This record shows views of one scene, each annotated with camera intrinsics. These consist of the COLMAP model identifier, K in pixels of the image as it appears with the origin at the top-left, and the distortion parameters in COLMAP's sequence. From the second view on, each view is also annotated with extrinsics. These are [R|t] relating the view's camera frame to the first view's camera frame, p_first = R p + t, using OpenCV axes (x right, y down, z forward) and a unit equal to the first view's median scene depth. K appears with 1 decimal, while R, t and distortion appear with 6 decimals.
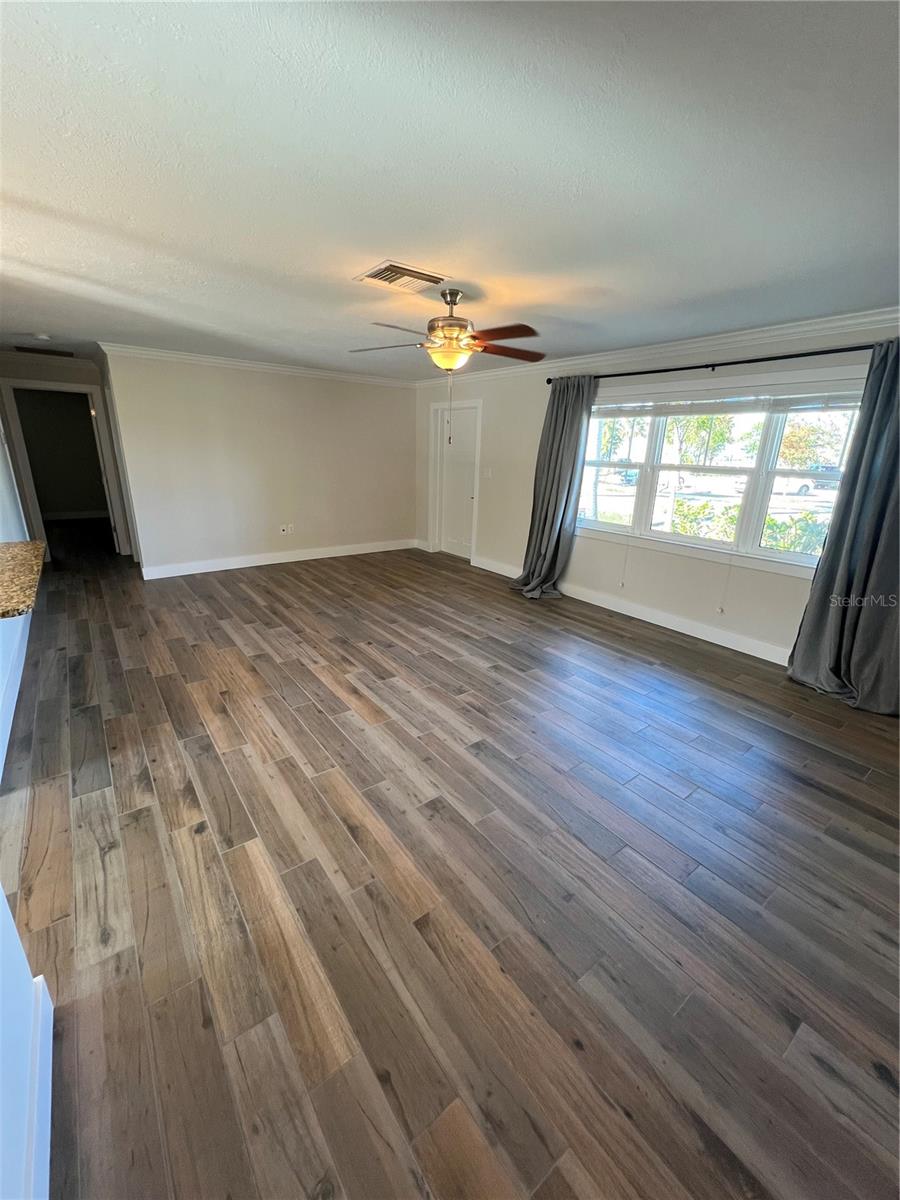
lens RADIAL K [[480.3, 0, 448.0], [0, 480.3, 600.2], [0, 0, 1]] dist [-0.002087, 0.000216]
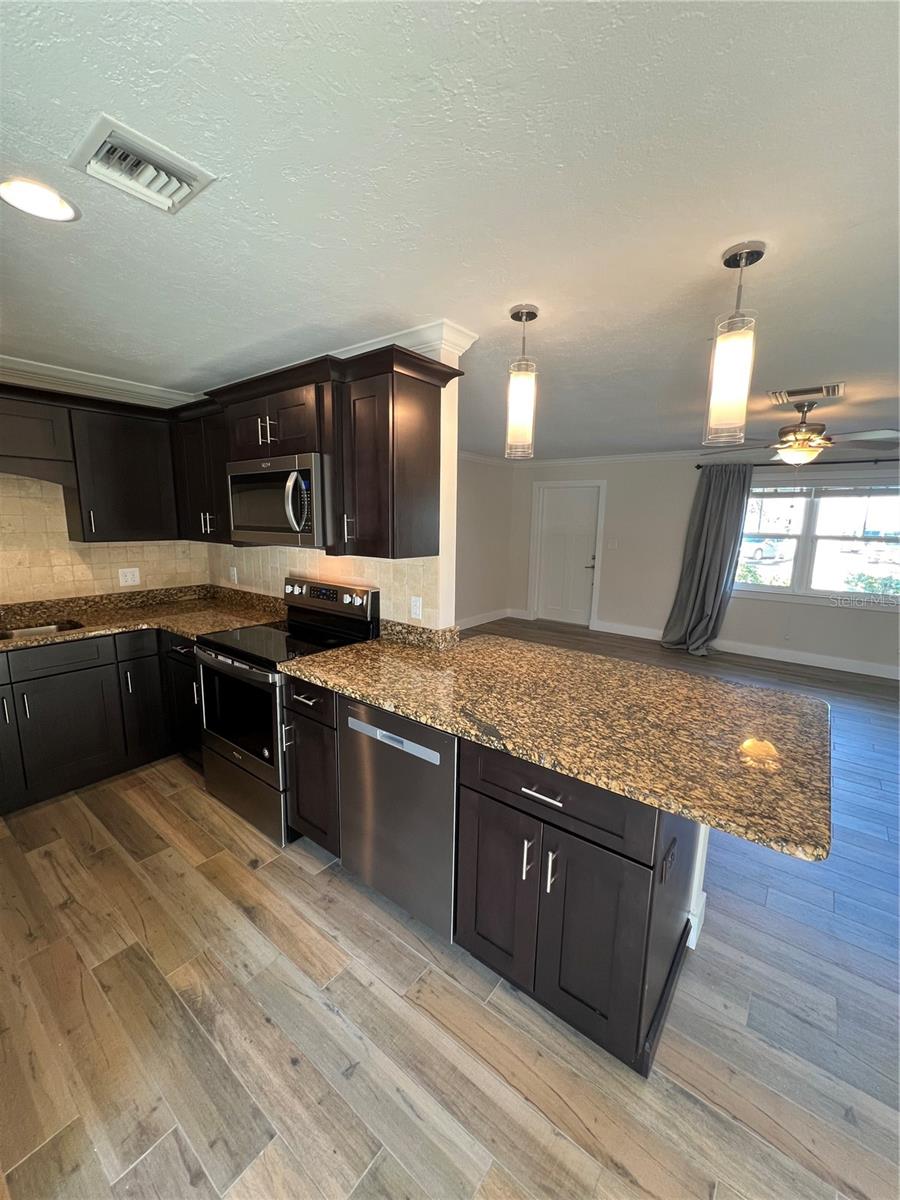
lens RADIAL K [[480.3, 0, 448.0], [0, 480.3, 600.2], [0, 0, 1]] dist [-0.002087, 0.000216]
pose [[0.966439, -0.056442, 0.250618, -0.878819], [0.088717, 0.988874, -0.119405, -0.067284], [-0.241090, 0.137631, 0.960694, 0.093982]]
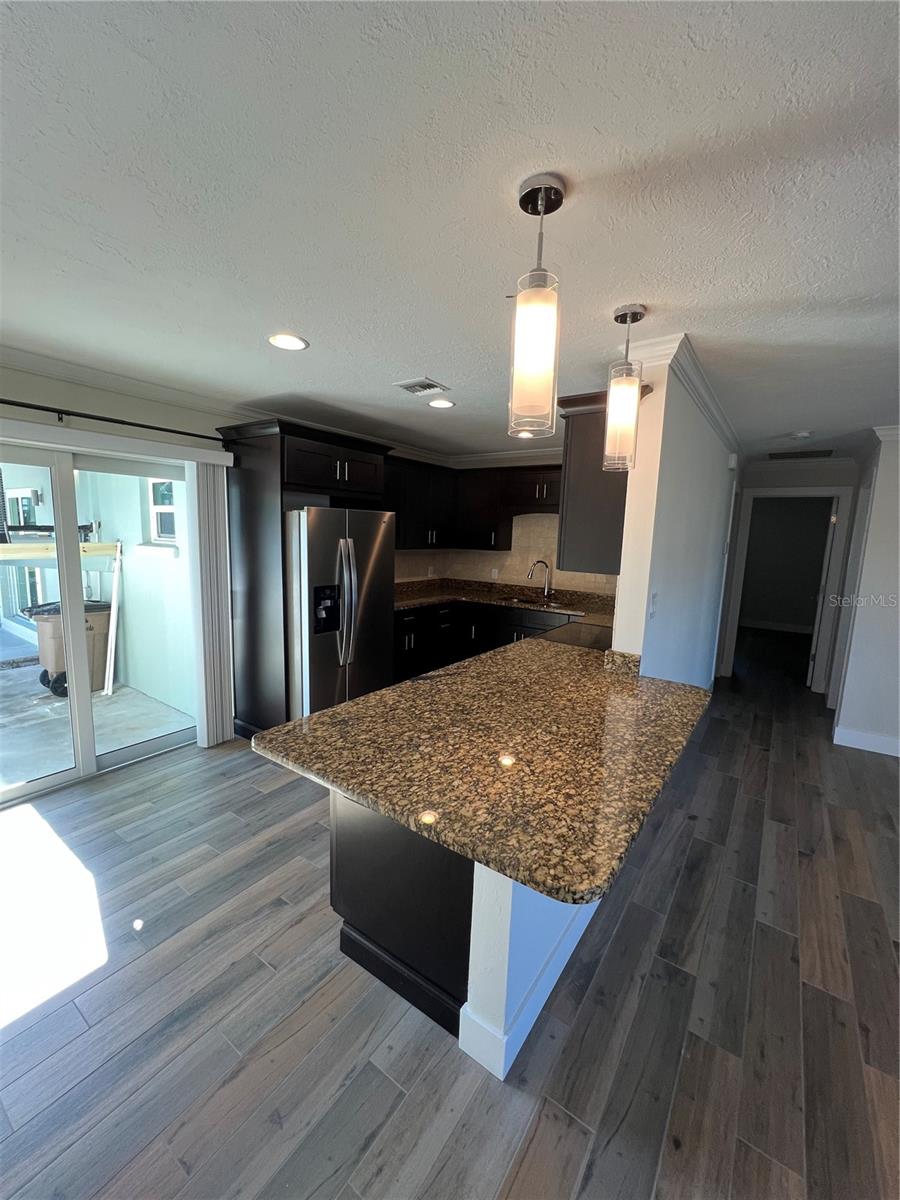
lens RADIAL K [[480.3, 0, 448.0], [0, 480.3, 600.2], [0, 0, 1]] dist [-0.002087, 0.000216]
pose [[0.299425, 0.117824, -0.946817, -0.231936], [-0.312838, 0.949612, 0.019239, -0.111331], [0.901375, 0.290440, 0.321198, 0.294308]]
